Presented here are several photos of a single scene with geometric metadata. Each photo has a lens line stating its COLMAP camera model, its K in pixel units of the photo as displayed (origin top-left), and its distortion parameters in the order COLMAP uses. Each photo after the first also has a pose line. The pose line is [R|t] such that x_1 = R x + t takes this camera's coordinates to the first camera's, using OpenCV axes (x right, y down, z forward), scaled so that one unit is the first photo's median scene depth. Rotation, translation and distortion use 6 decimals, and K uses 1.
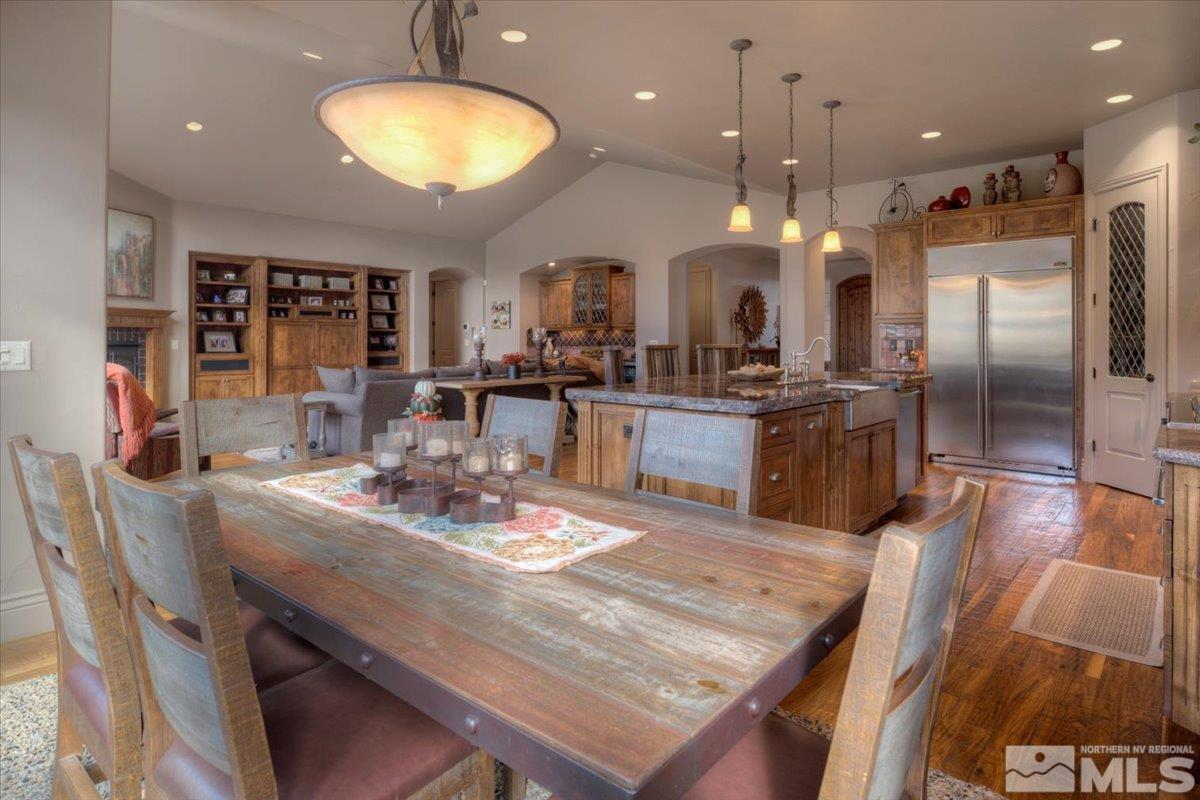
lens RADIAL K [[670.4, 0, 625.6], [0, 670.4, 350.1], [0, 0, 1]] dist [0.001273, -0.003962]
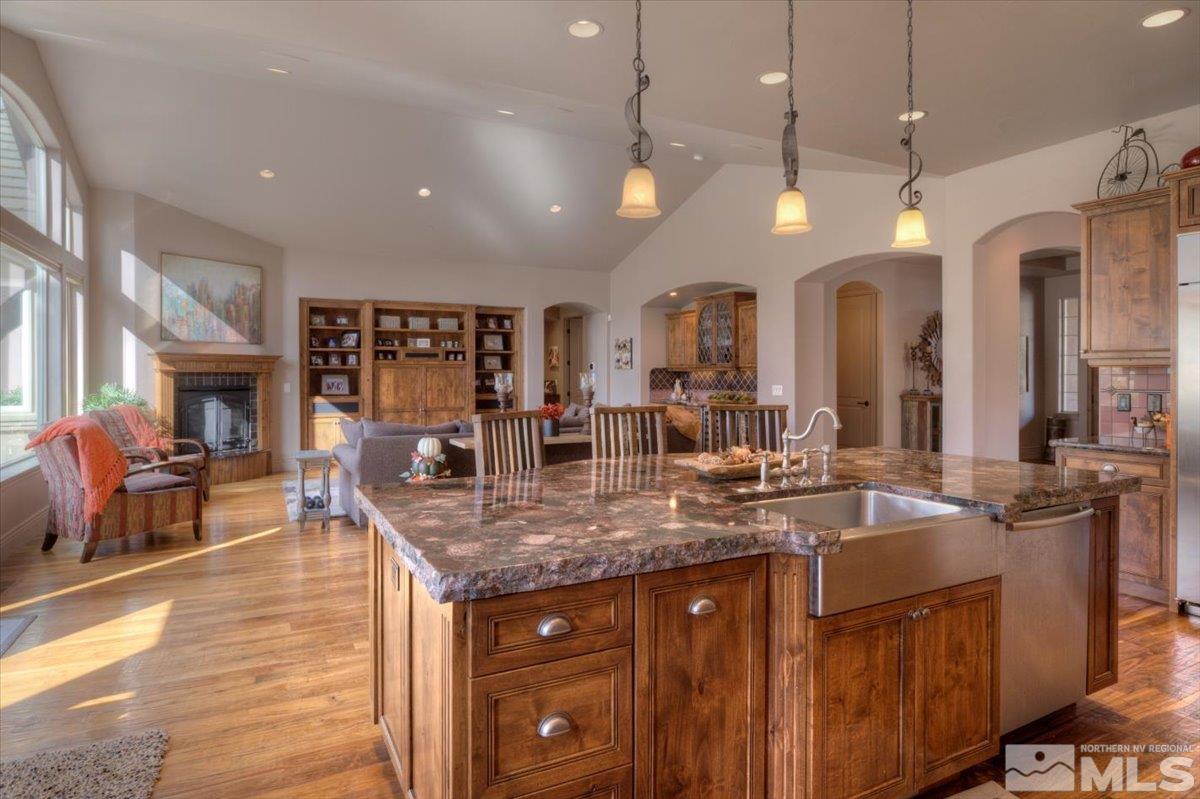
lens RADIAL K [[670.4, 0, 584.3], [0, 670.4, 381.5], [0, 0, 1]] dist [0.001273, -0.003962]
pose [[0.920046, 0.004402, -0.391787, 0.145777], [-0.005364, 0.999985, -0.001361, -0.017137], [0.391775, 0.003354, 0.920055, 0.198793]]
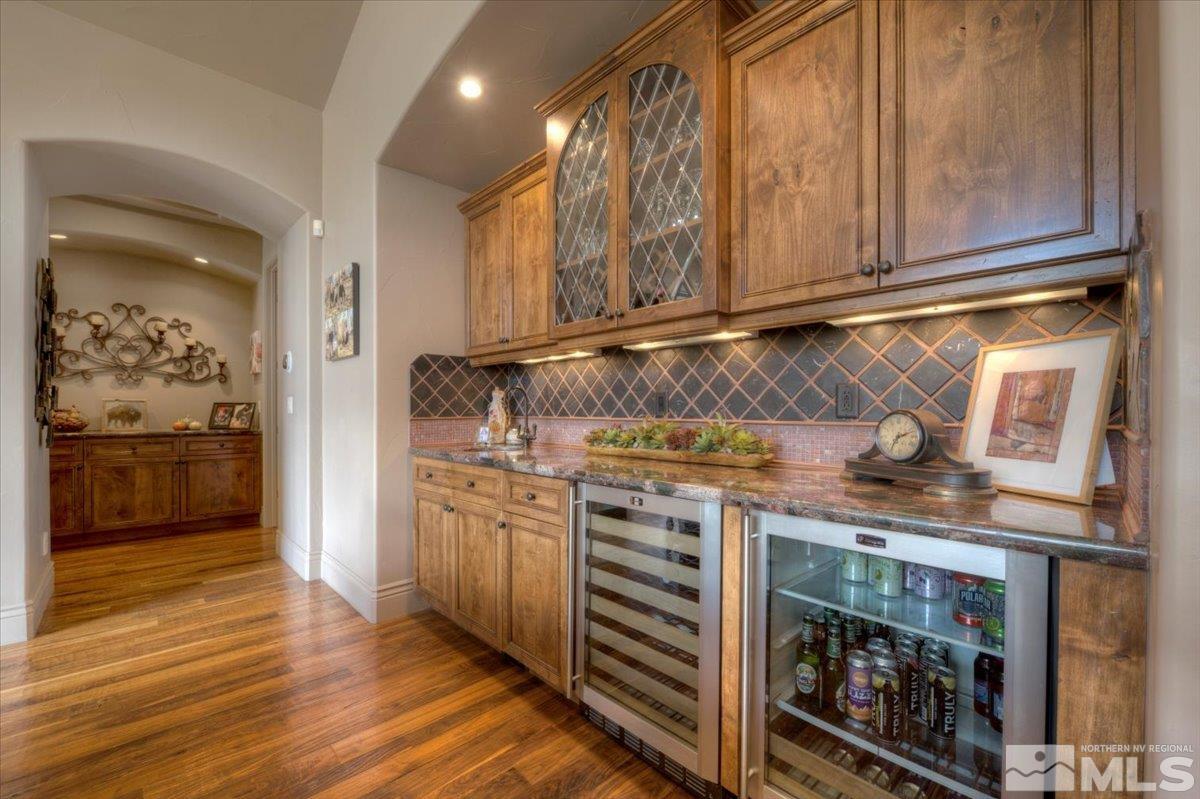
lens RADIAL K [[484.8, 0, 605.2], [0, 484.8, 408.4], [0, 0, 1]] dist [0.000148, 0.000001]
pose [[0.994481, 0.000277, -0.104921, -0.048648], [-0.002490, 0.999777, -0.020964, -0.005293], [0.104892, 0.021109, 0.994260, 0.986994]]
